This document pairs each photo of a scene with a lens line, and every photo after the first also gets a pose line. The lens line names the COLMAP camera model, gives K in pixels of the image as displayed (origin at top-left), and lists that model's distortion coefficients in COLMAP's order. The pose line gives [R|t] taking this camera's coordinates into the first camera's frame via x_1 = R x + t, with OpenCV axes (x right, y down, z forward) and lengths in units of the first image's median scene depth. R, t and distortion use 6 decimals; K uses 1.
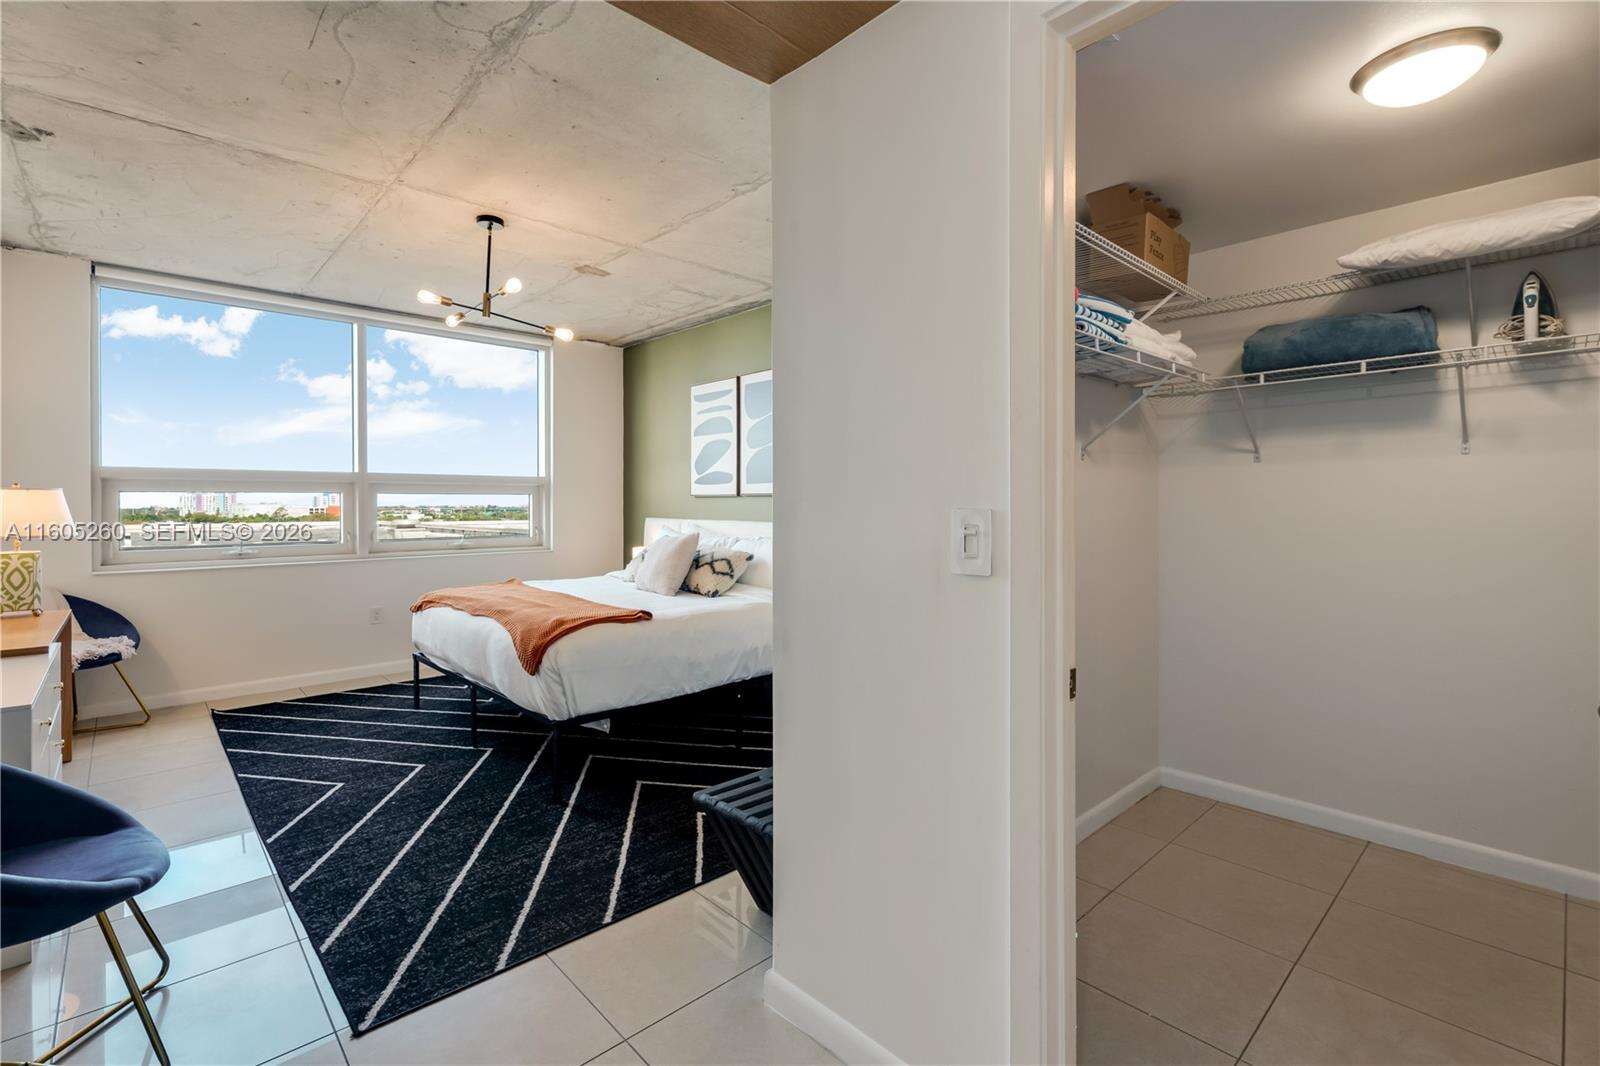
lens RADIAL K [[717.7, 0, 791.3], [0, 717.7, 513.1], [0, 0, 1]] dist [0.005420, -0.000230]
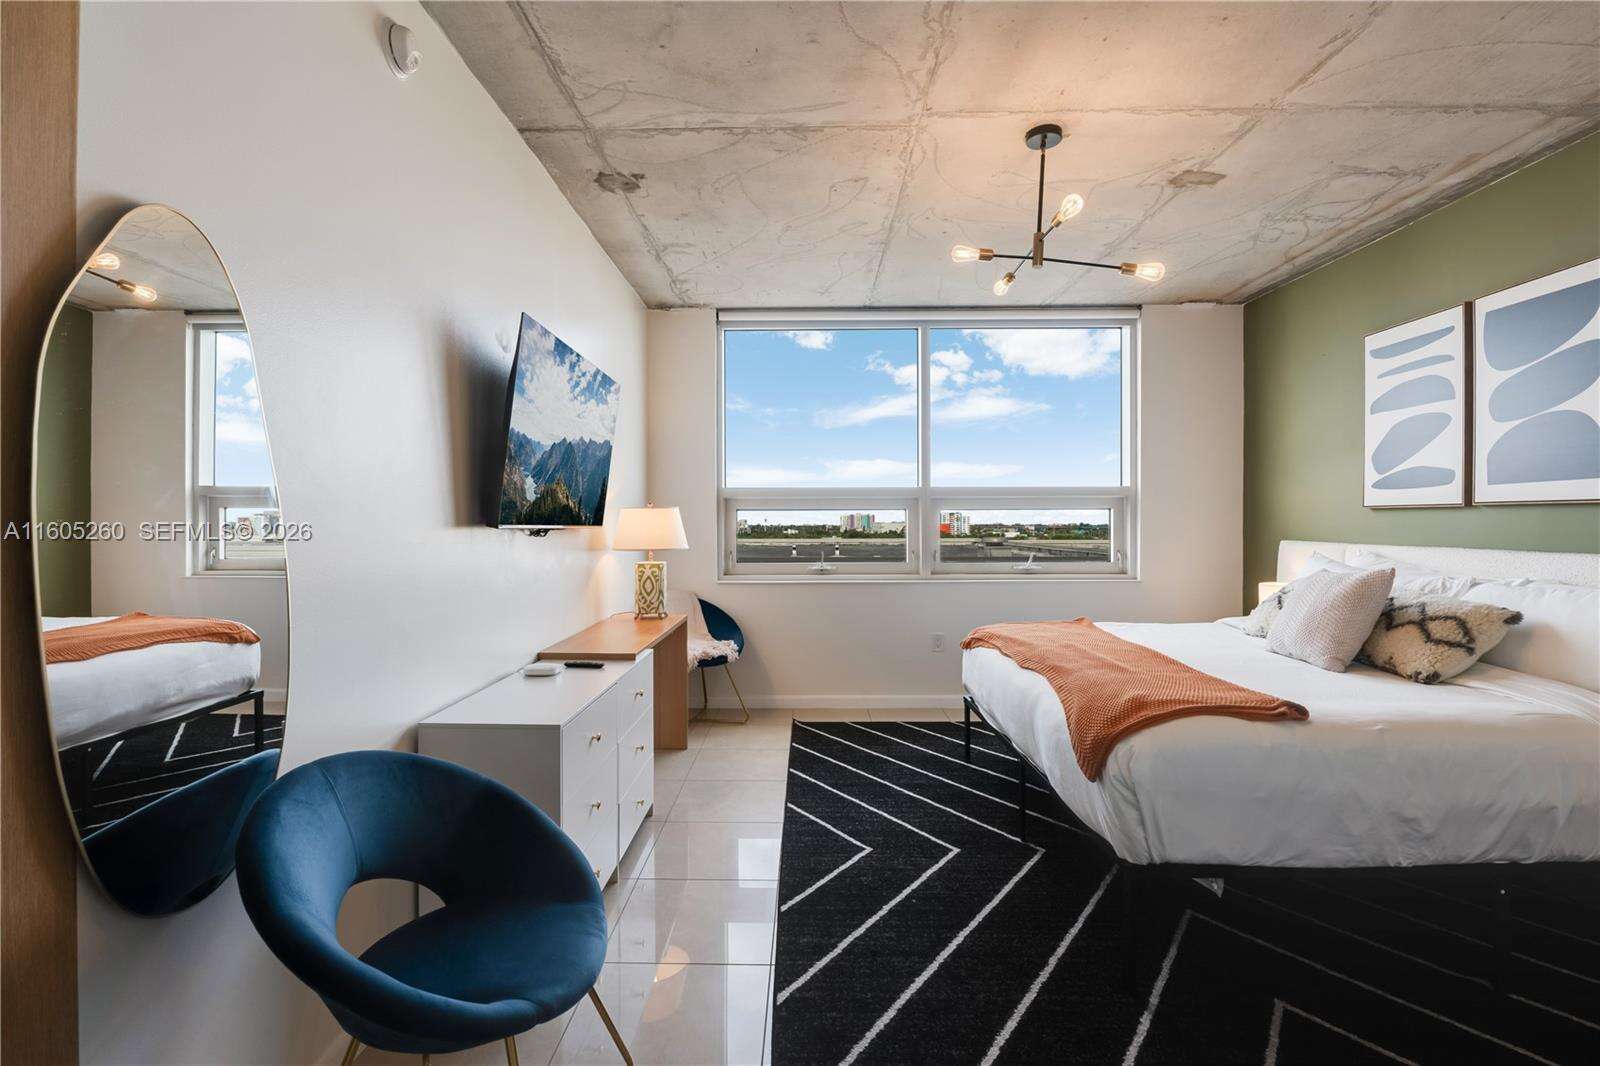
lens RADIAL K [[746.8, 0, 786.9], [0, 746.8, 524.4], [0, 0, 1]] dist [-0.008868, 0.000132]
pose [[0.714480, 0.000956, -0.699655, -0.060083], [-0.007861, 0.999947, -0.006661, -0.000603], [0.699611, 0.010259, 0.714450, 0.226535]]
